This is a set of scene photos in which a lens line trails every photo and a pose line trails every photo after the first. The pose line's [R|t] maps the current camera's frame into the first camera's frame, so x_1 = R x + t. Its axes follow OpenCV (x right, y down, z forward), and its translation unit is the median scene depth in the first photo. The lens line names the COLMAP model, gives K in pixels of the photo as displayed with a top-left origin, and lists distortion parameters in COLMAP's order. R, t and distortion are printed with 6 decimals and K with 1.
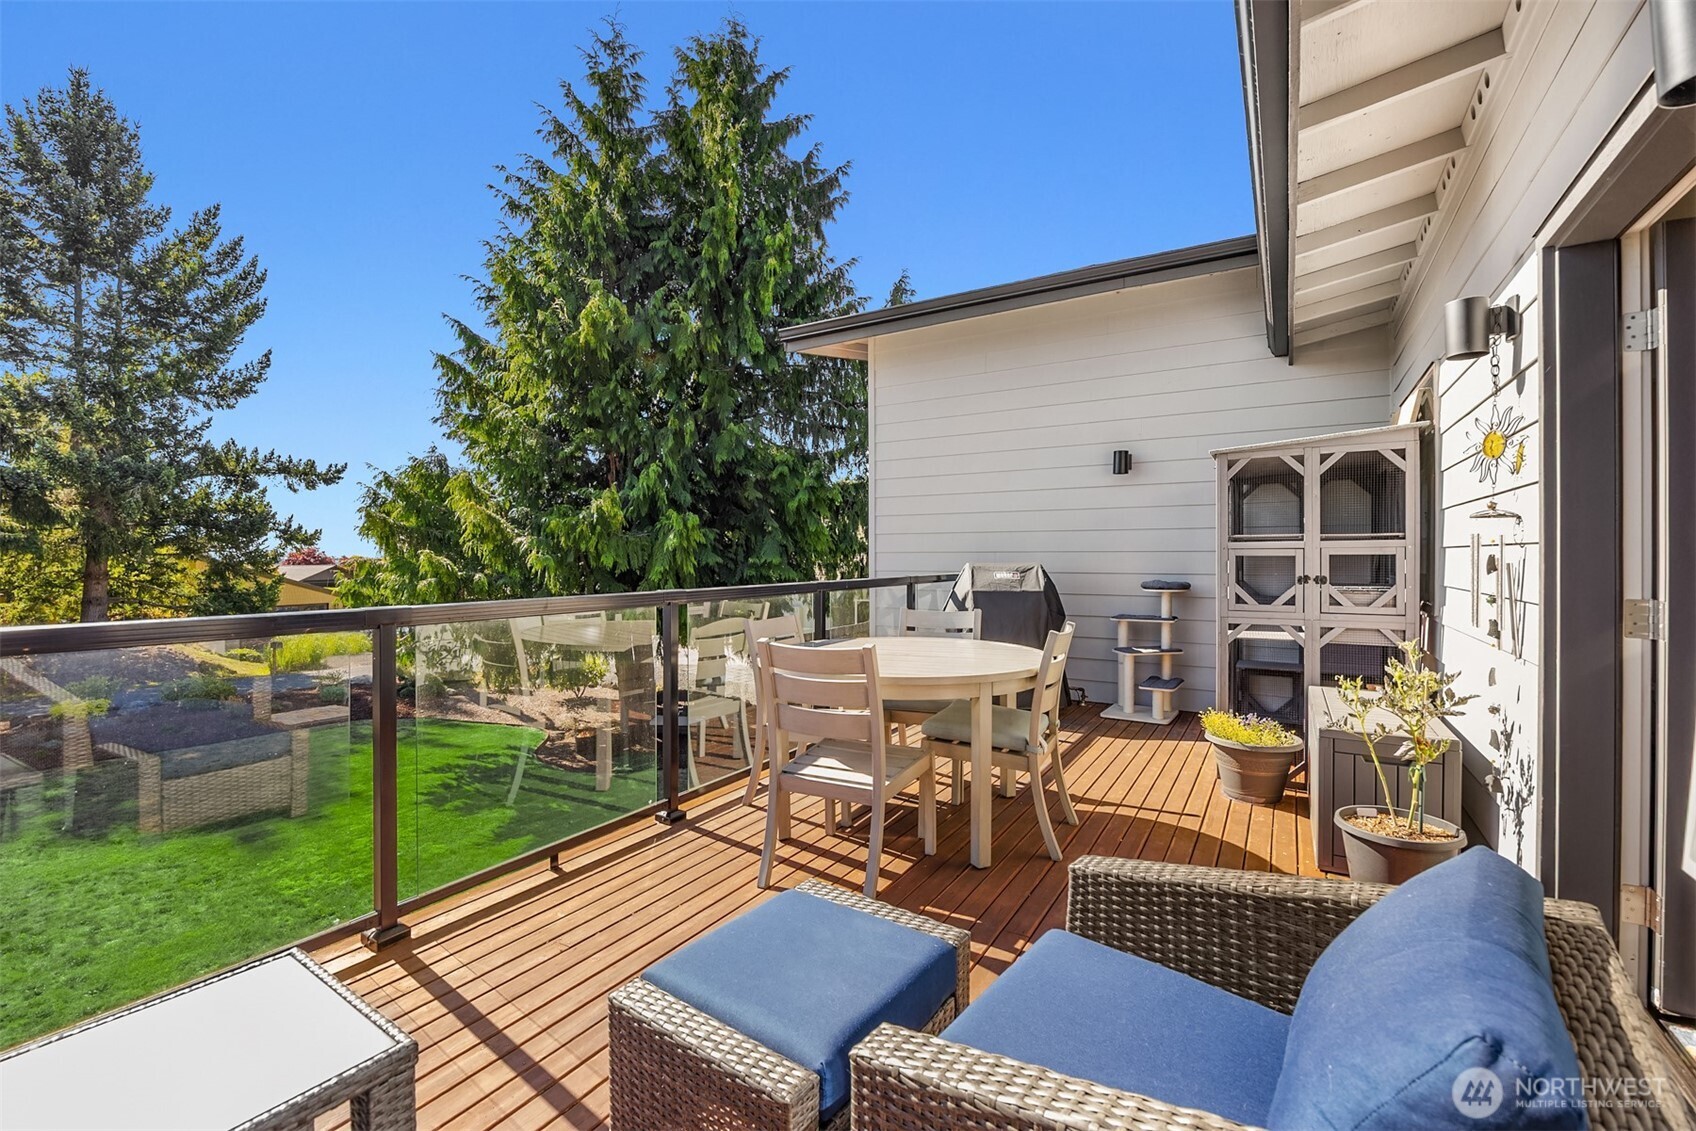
lens RADIAL K [[679.4, 0, 848.6], [0, 679.4, 562.7], [0, 0, 1]] dist [0.000182, -0.000009]
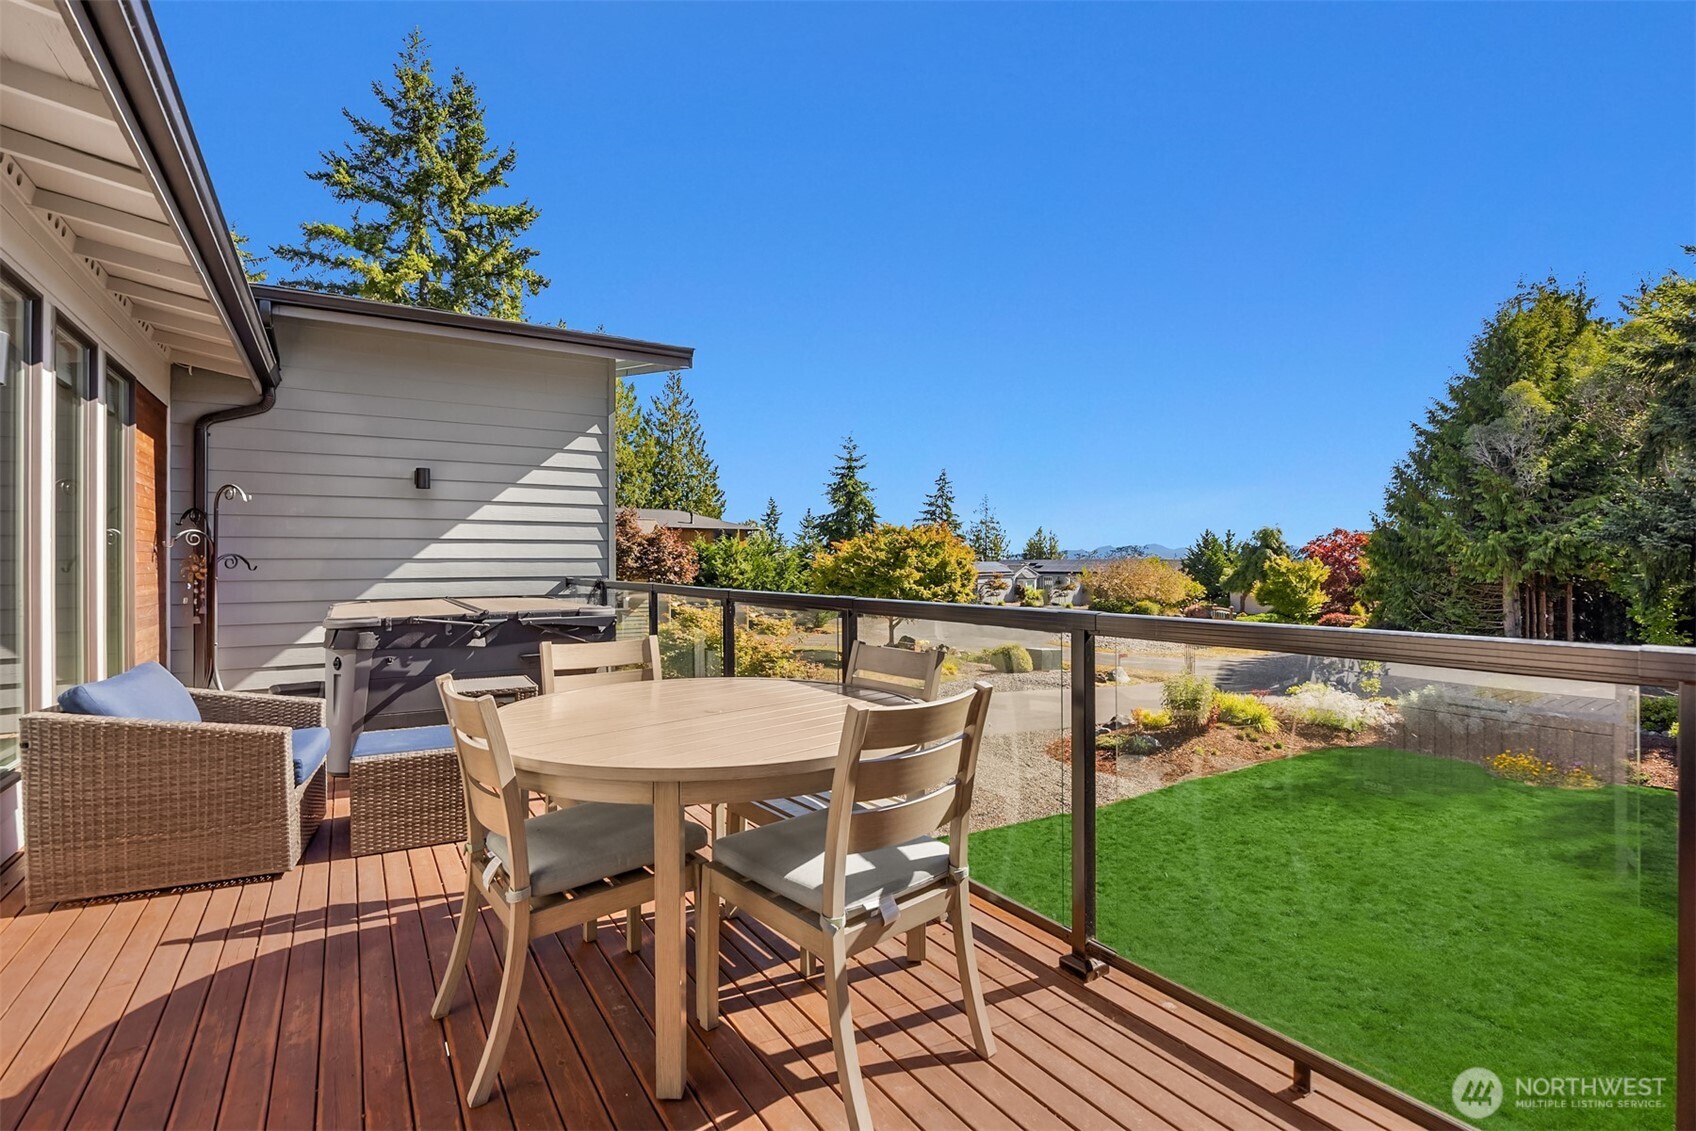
lens RADIAL K [[795.6, 0, 849.8], [0, 795.6, 563.3], [0, 0, 1]] dist [0.003202, 0.000007]
pose [[-0.415296, 0.004502, -0.909675, 0.395520], [0.000067, 0.999988, 0.004918, -0.009626], [0.909686, 0.001981, -0.415291, 0.778812]]
